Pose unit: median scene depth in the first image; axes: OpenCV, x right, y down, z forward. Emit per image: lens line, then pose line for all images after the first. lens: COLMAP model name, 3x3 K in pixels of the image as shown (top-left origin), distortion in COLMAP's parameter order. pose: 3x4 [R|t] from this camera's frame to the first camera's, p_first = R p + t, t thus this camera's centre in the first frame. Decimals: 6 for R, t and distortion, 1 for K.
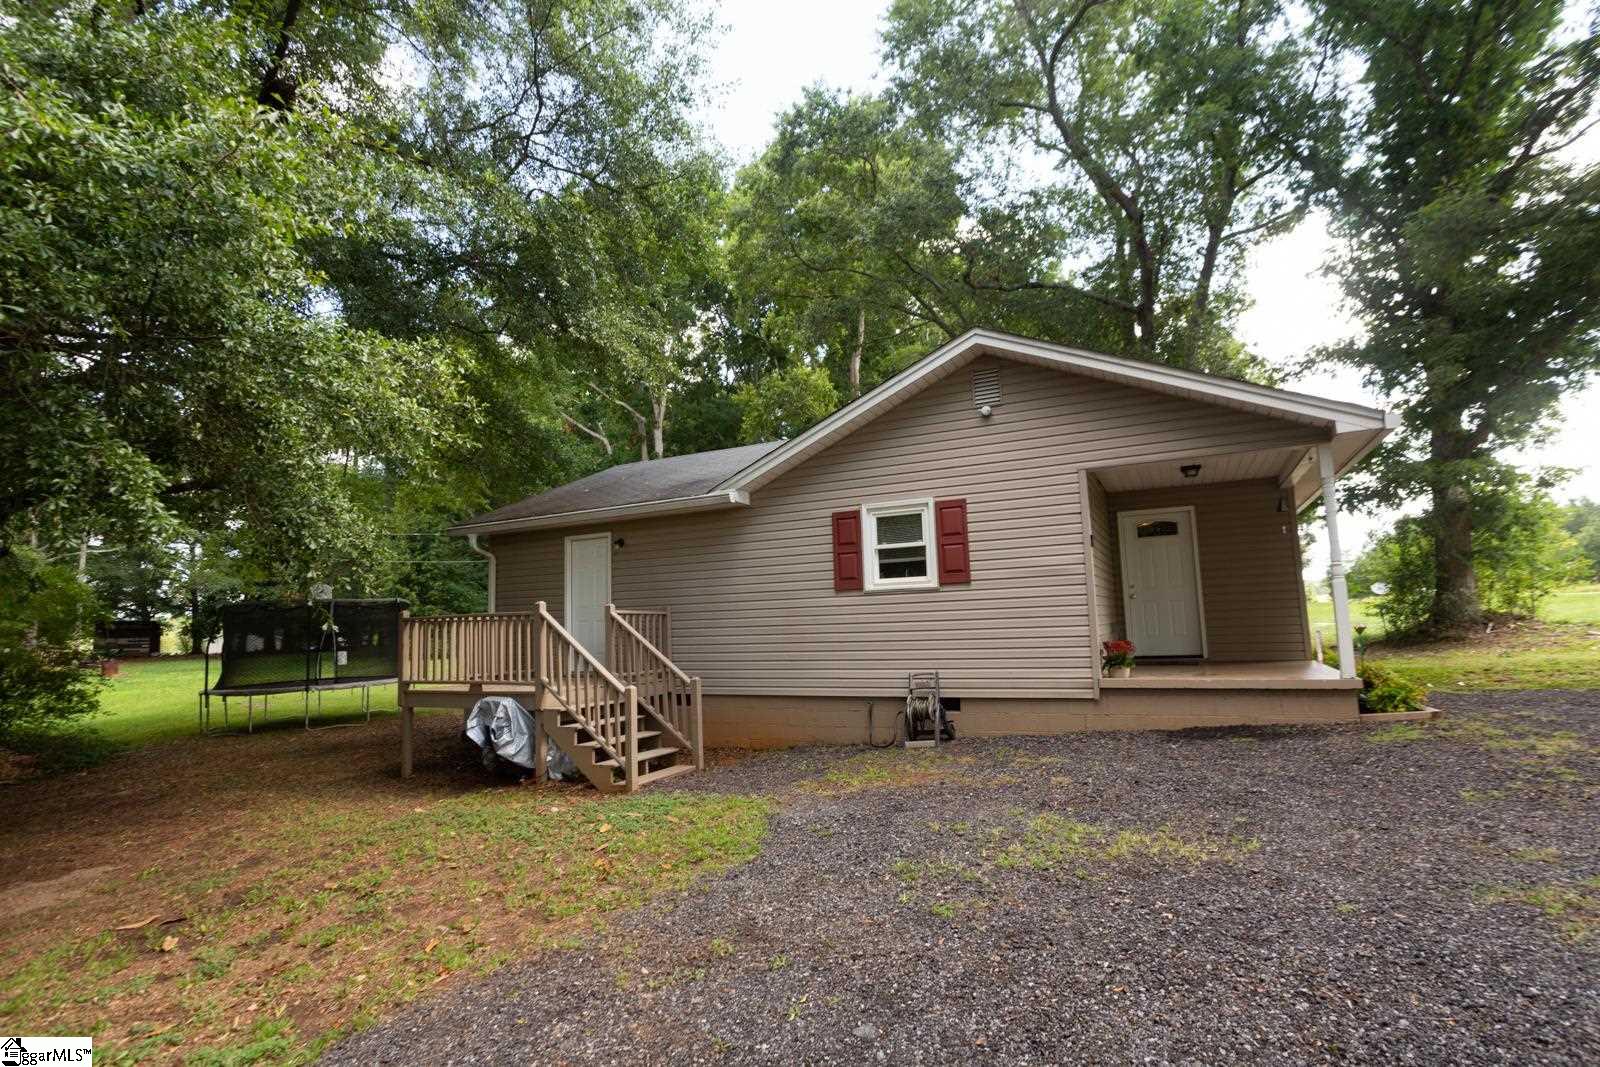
lens RADIAL K [[767.1, 0, 808.5], [0, 767.1, 539.4], [0, 0, 1]] dist [-0.045171, 0.026752]
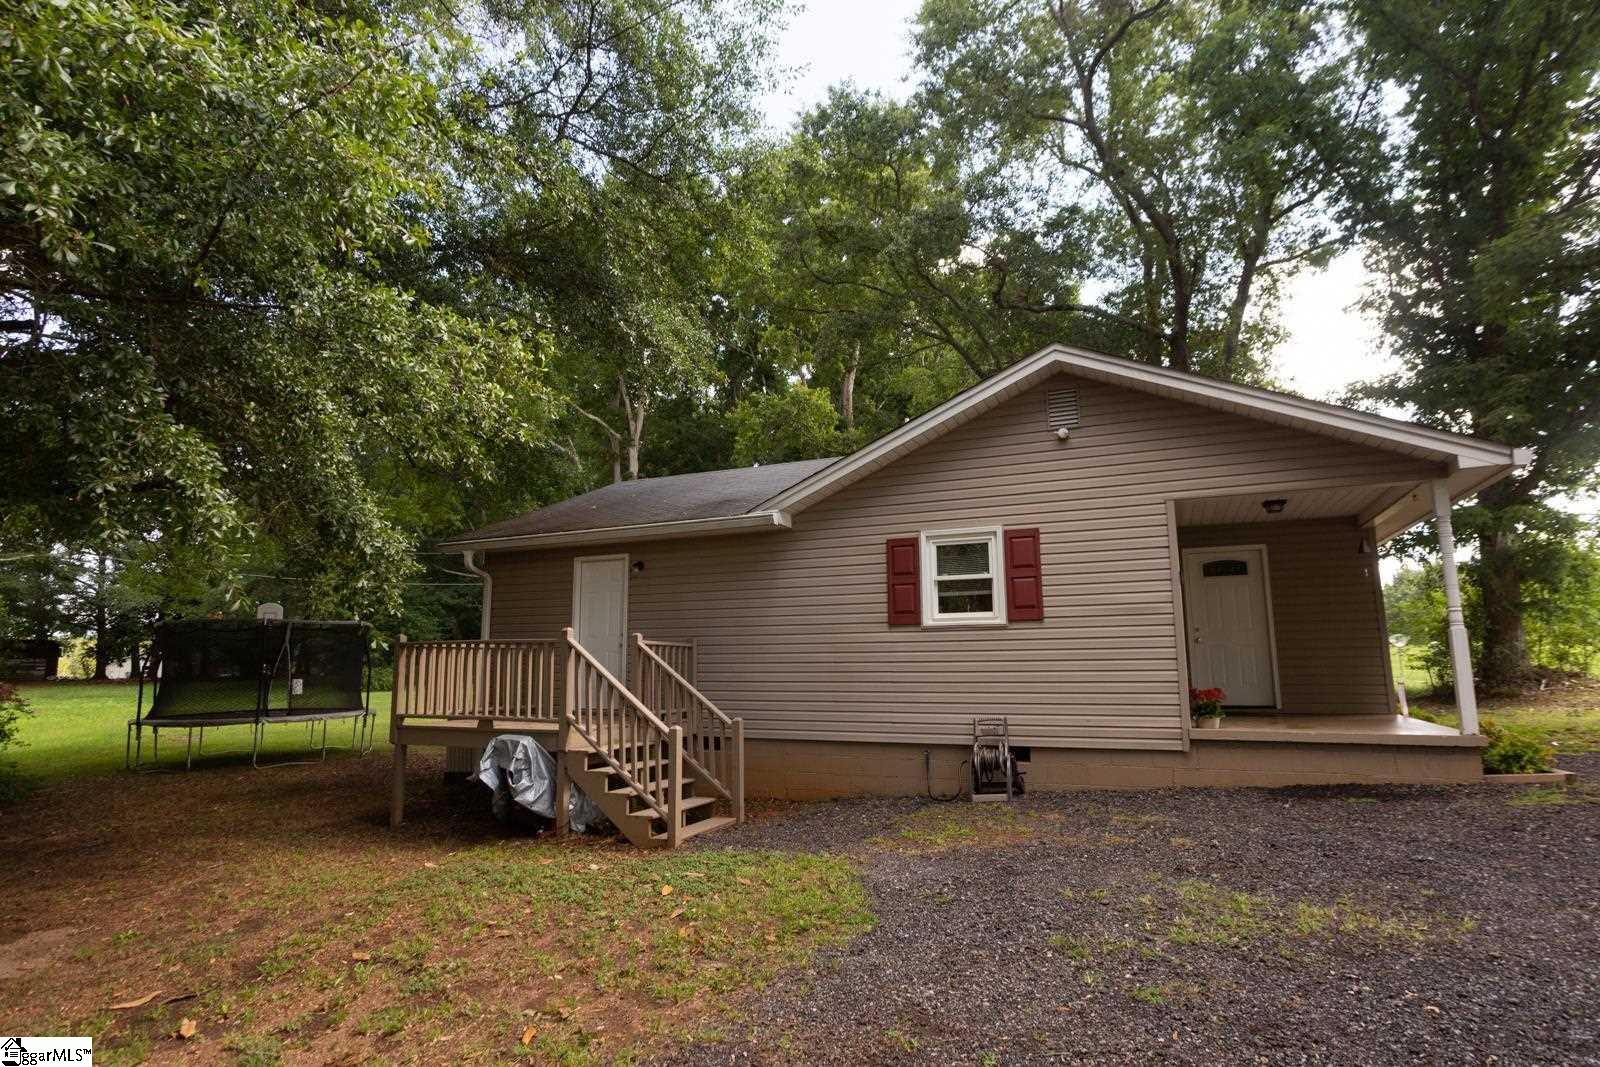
lens RADIAL K [[817.0, 0, 796.0], [0, 817.0, 543.0], [0, 0, 1]] dist [-0.038414, 0.022477]
pose [[0.998720, 0.031924, 0.039231, -0.125395], [-0.030406, 0.998788, -0.038701, 0.011593], [-0.040418, 0.037458, 0.998480, 0.041185]]
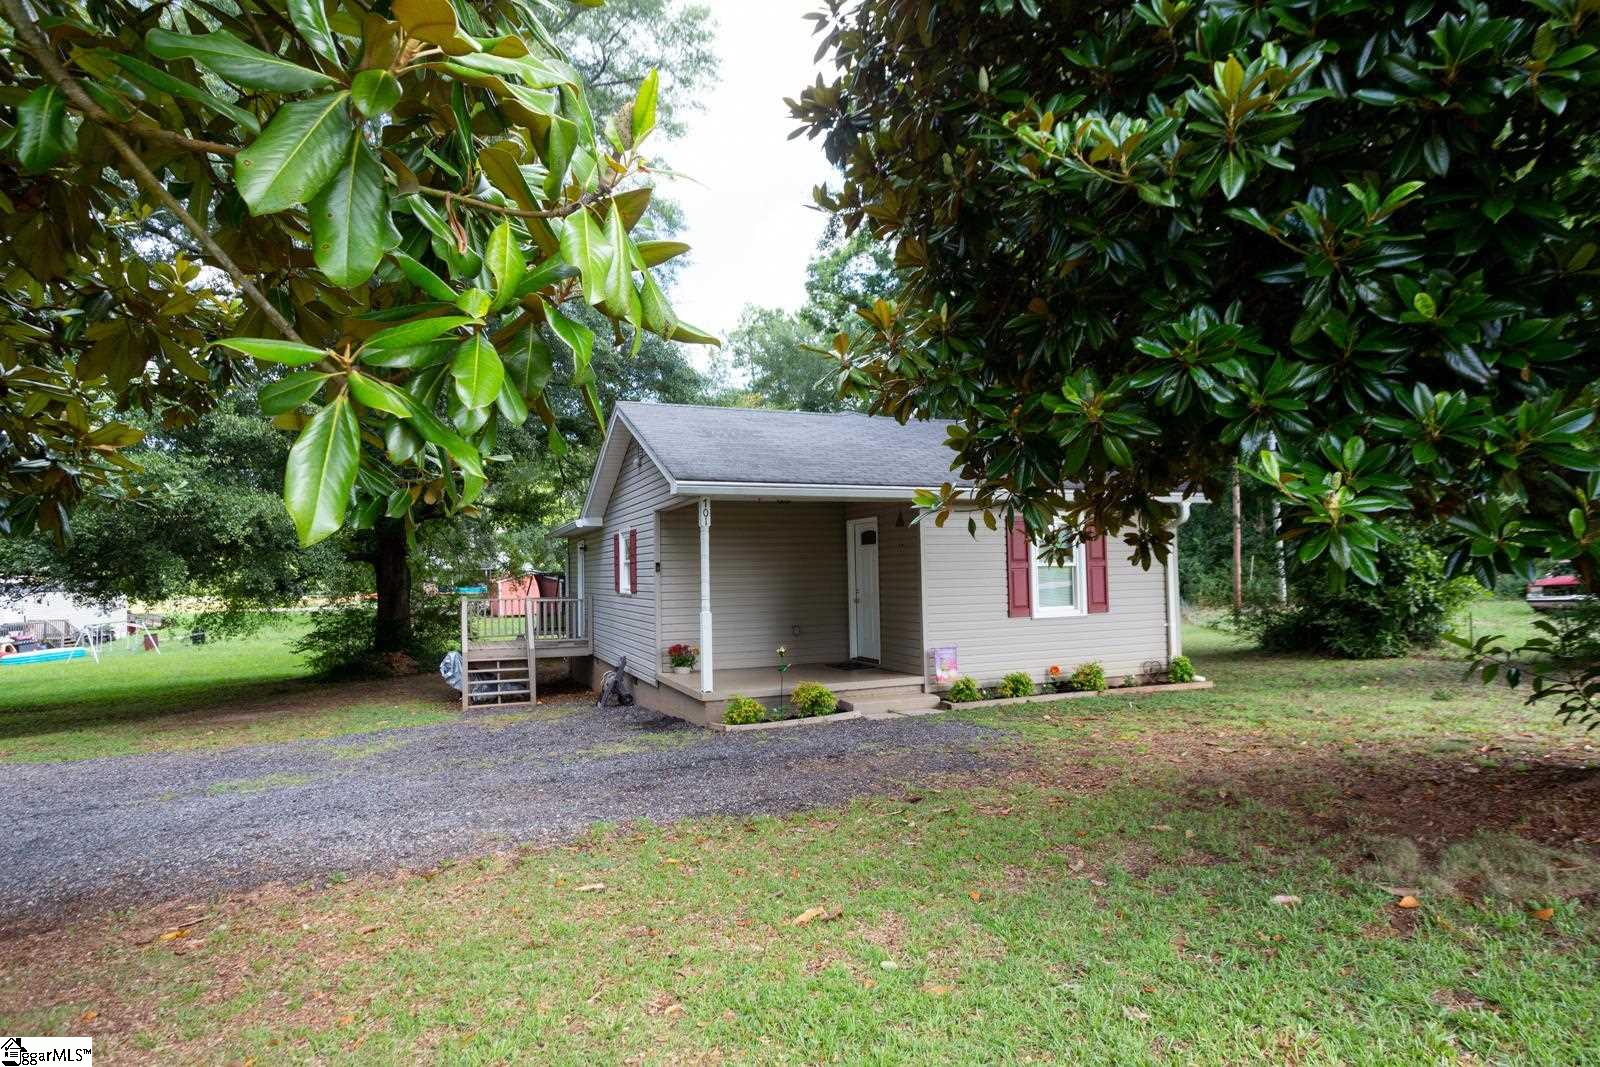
lens RADIAL K [[865.6, 0, 793.4], [0, 865.6, 542.0], [0, 0, 1]] dist [-0.039330, 0.027760]
pose [[0.760621, -0.001890, -0.649194, 1.401040], [0.070520, 0.994319, 0.079729, -0.132474], [0.645355, -0.106425, 0.756433, 0.051961]]
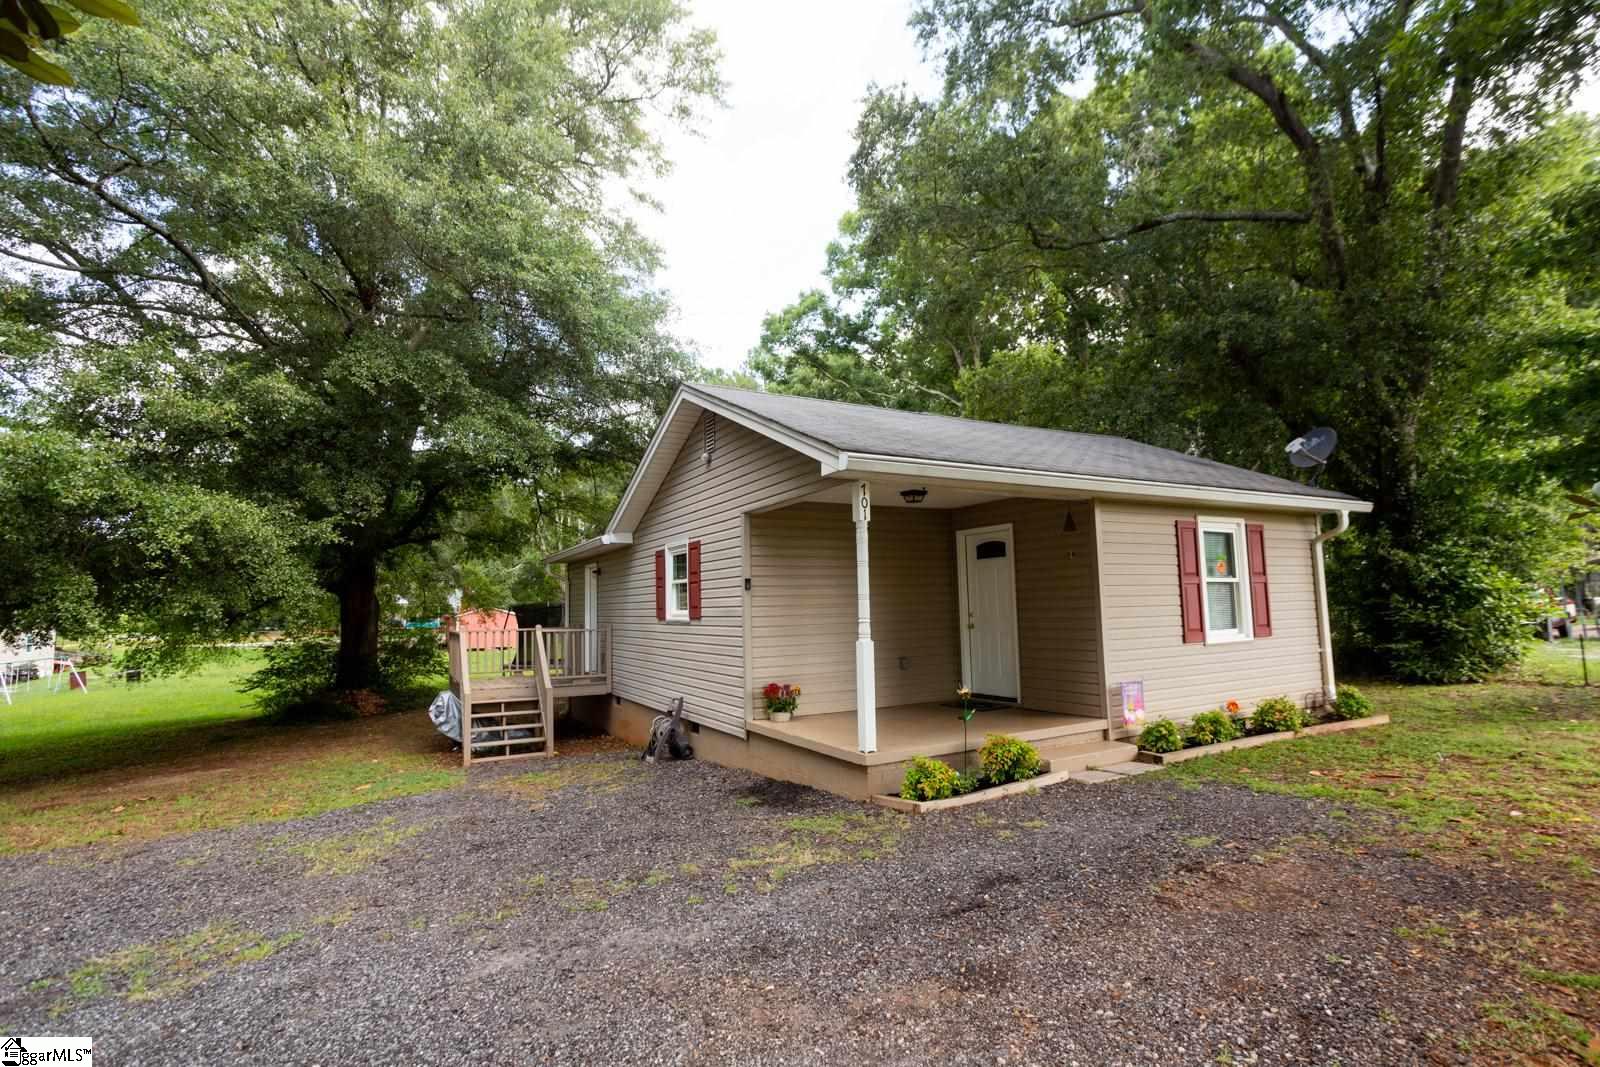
lens RADIAL K [[767.1, 0, 801.0], [0, 767.1, 536.2], [0, 0, 1]] dist [-0.045171, 0.026752]
pose [[0.827435, -0.035604, -0.560432, 0.939679], [0.061511, 0.997729, 0.027430, -0.080215], [0.558183, -0.057169, 0.827746, 0.197522]]
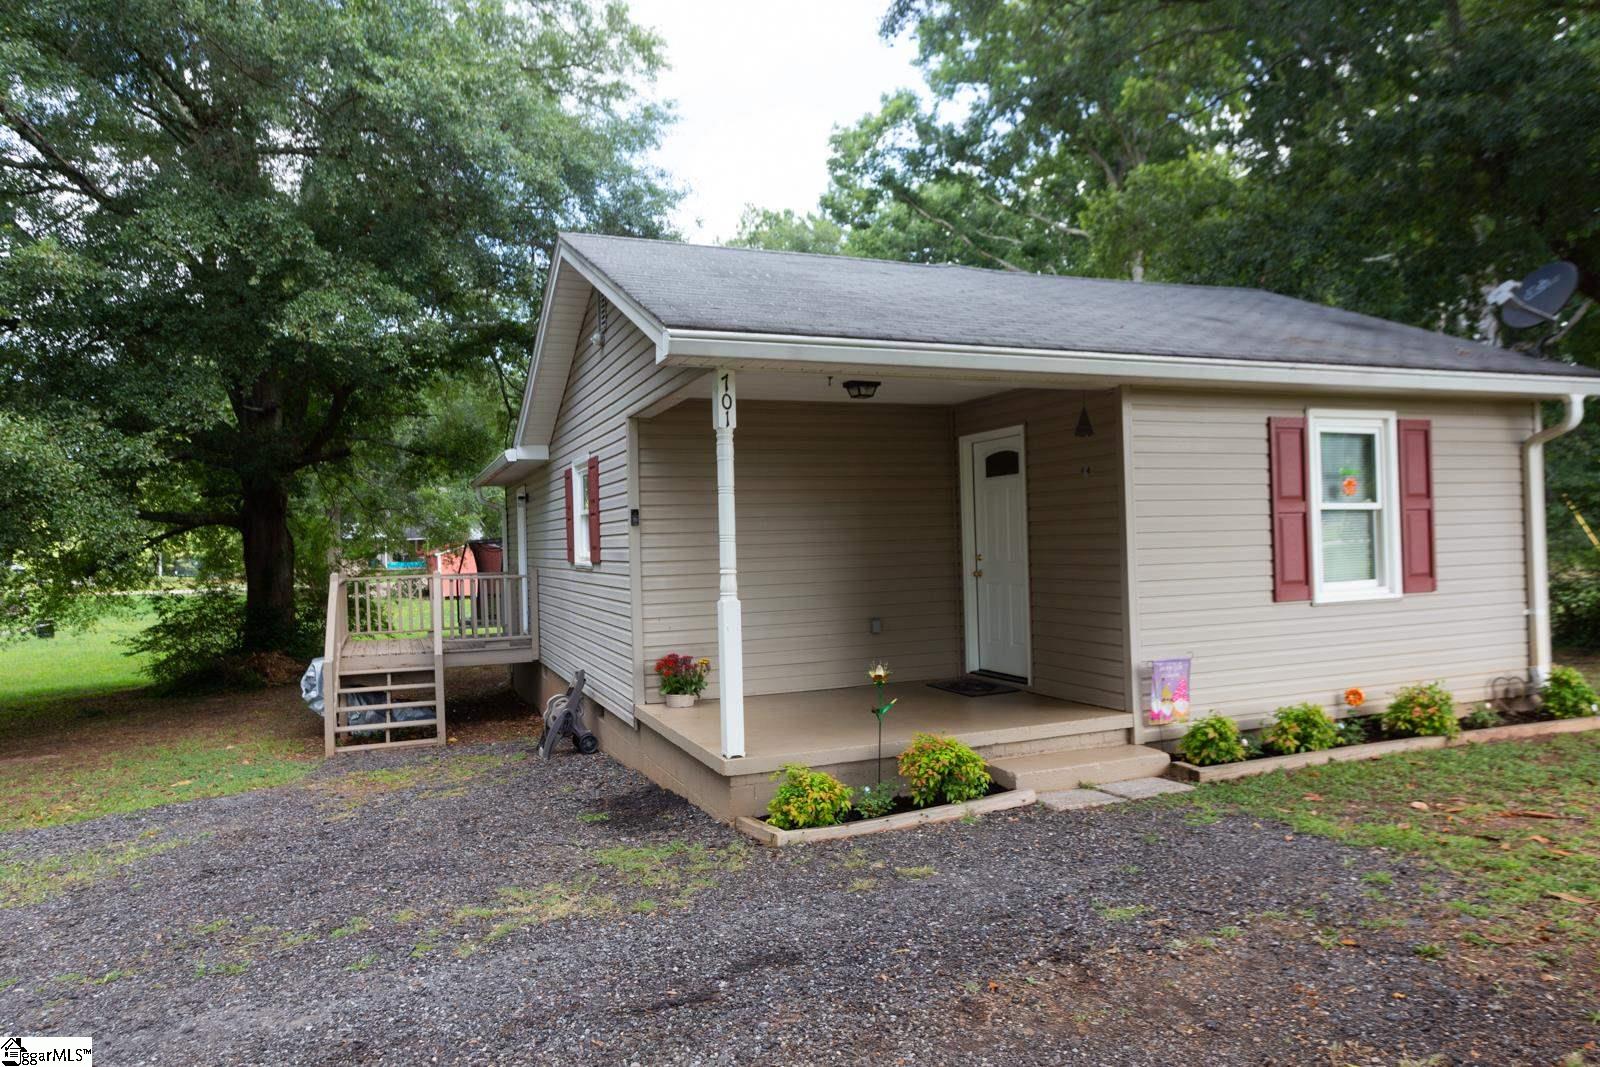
lens RADIAL K [[1038.6, 0, 794.2], [0, 1038.6, 540.1], [0, 0, 1]] dist [-0.018226, 0.027846]
pose [[0.754969, 0.013620, -0.655619, 1.062430], [0.080296, 0.990341, 0.113037, -0.072162], [0.650826, -0.137983, 0.746583, 0.344221]]
